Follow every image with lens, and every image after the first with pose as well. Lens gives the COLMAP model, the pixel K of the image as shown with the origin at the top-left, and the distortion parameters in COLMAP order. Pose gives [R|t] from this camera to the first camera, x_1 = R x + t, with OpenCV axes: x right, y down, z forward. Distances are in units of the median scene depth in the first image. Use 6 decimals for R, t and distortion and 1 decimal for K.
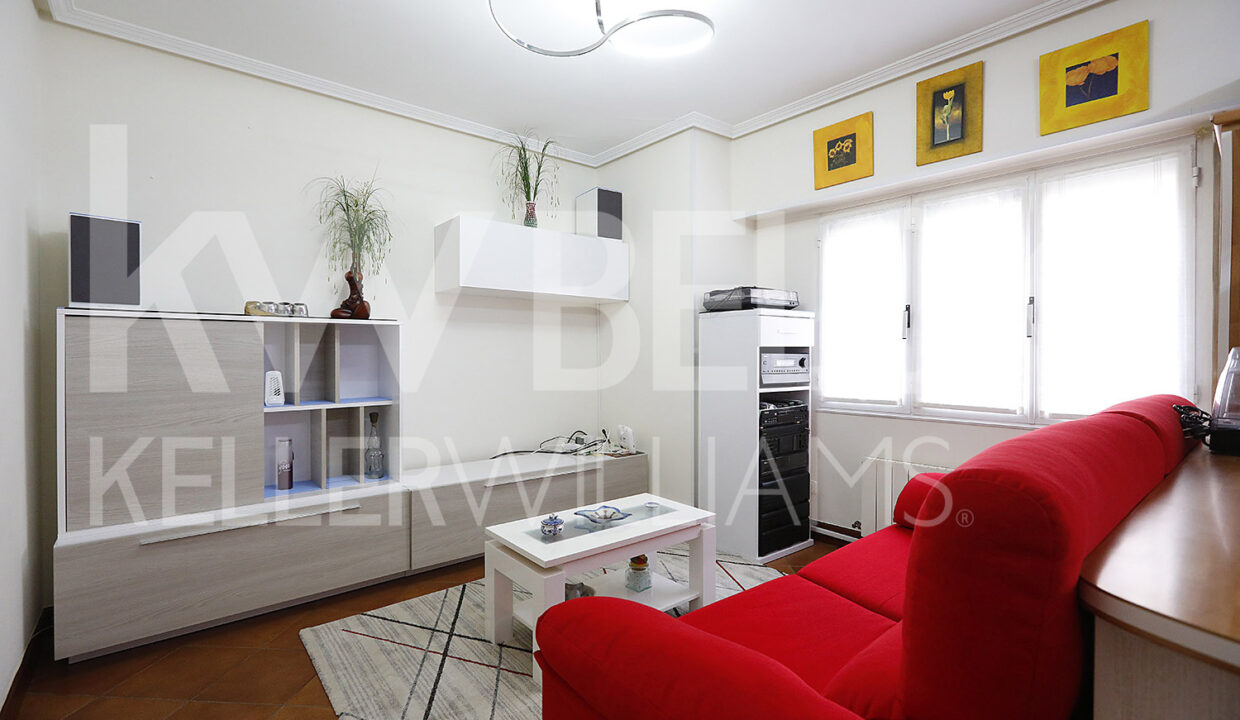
lens RADIAL K [[545.9, 0, 618.6], [0, 545.9, 356.2], [0, 0, 1]] dist [-0.002401, 0.000477]
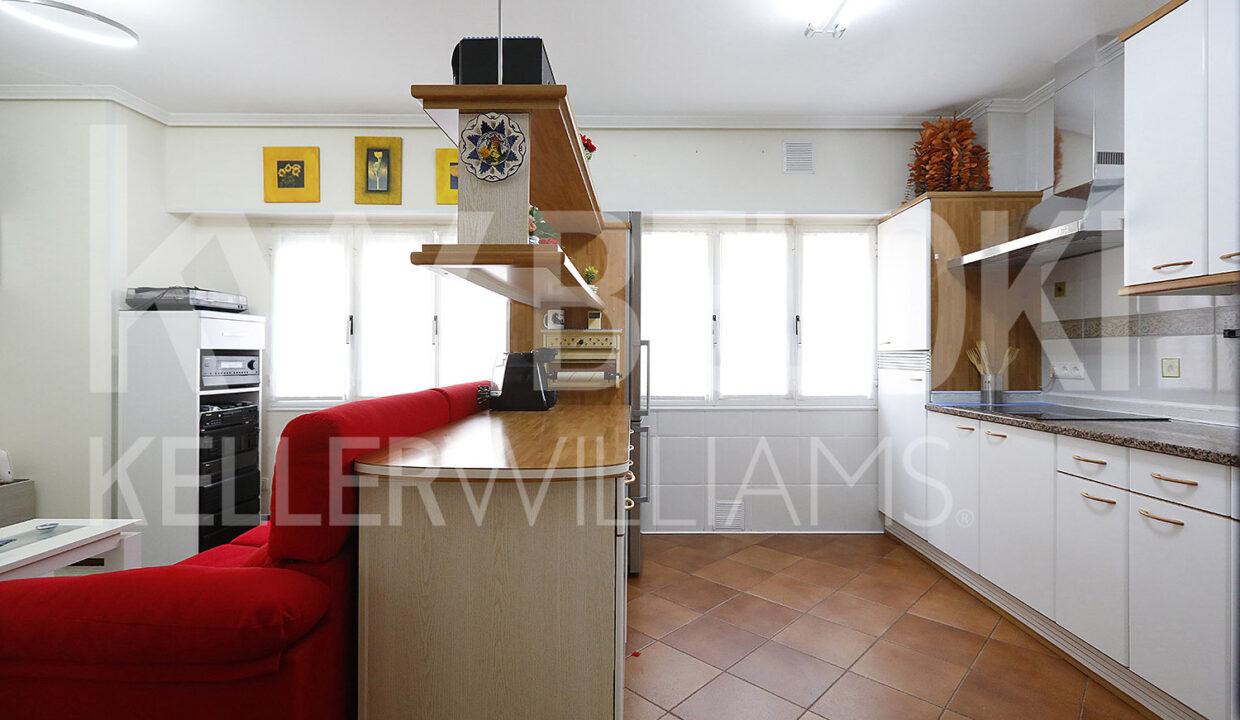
lens RADIAL K [[562.5, 0, 623.5], [0, 562.5, 355.1], [0, 0, 1]] dist [-0.001779, 0.000780]
pose [[0.640733, 0.003123, 0.767758, -0.034834], [0.002270, 0.999980, -0.005961, 0.001808], [-0.767761, 0.005562, 0.640713, -0.257758]]
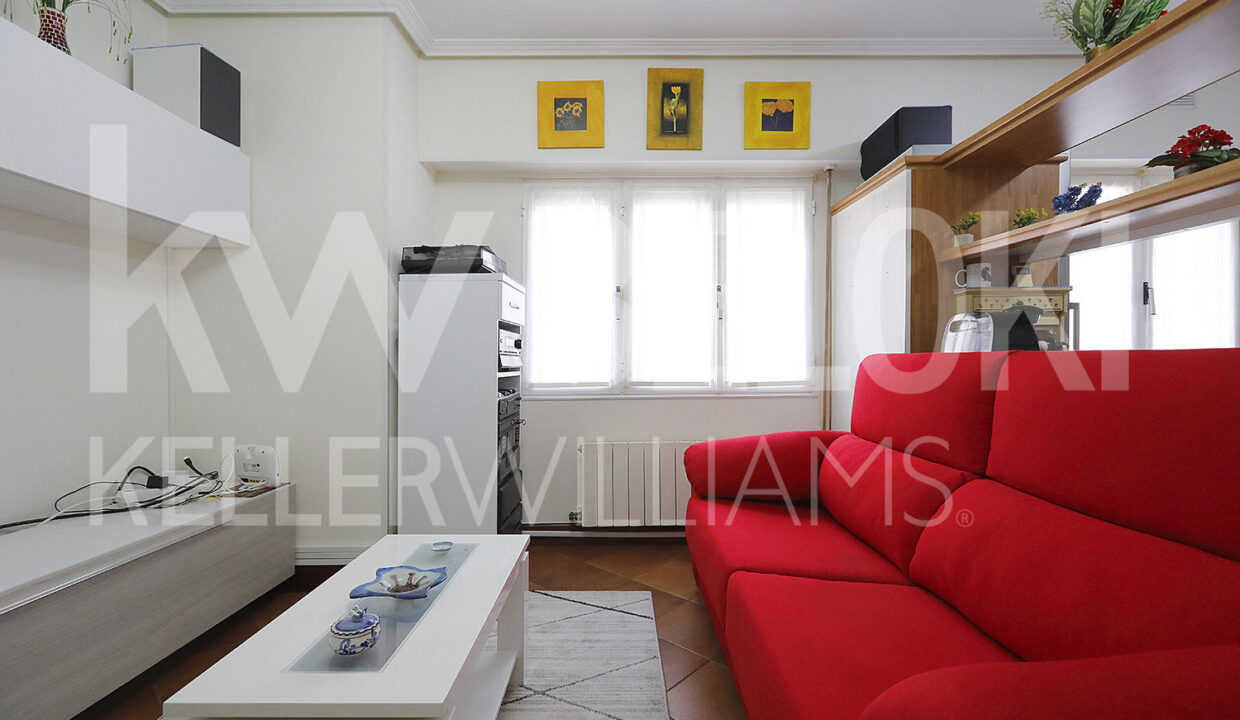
lens RADIAL K [[549.6, 0, 619.2], [0, 549.6, 357.0], [0, 0, 1]] dist [-0.000331, 0.000569]
pose [[0.639072, -0.000639, 0.769147, -0.264153], [0.010497, 0.999914, -0.007891, 0.046970], [-0.769076, 0.013116, 0.639023, 0.359987]]
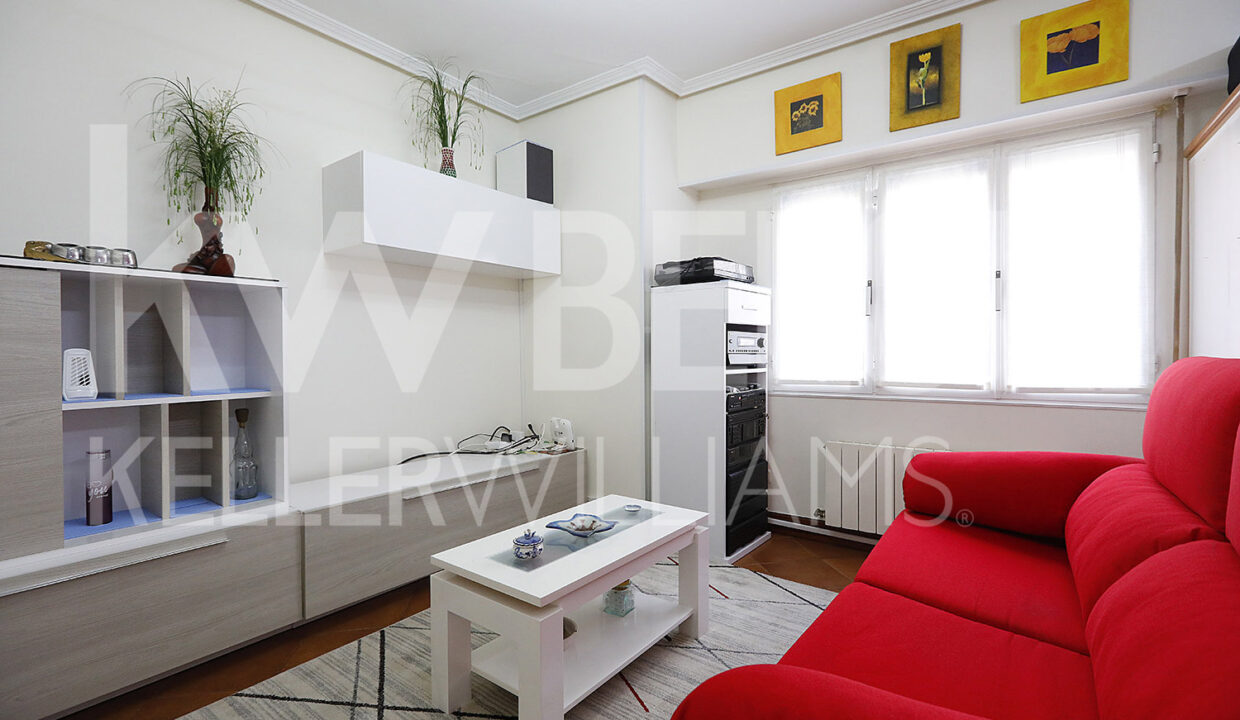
lens RADIAL K [[545.9, 0, 618.6], [0, 545.9, 356.2], [0, 0, 1]] dist [-0.002401, 0.000477]
pose [[0.971951, -0.007121, 0.235077, -0.130144], [0.006596, 0.999974, 0.003023, 0.034524], [-0.235092, -0.001388, 0.971972, 0.174682]]
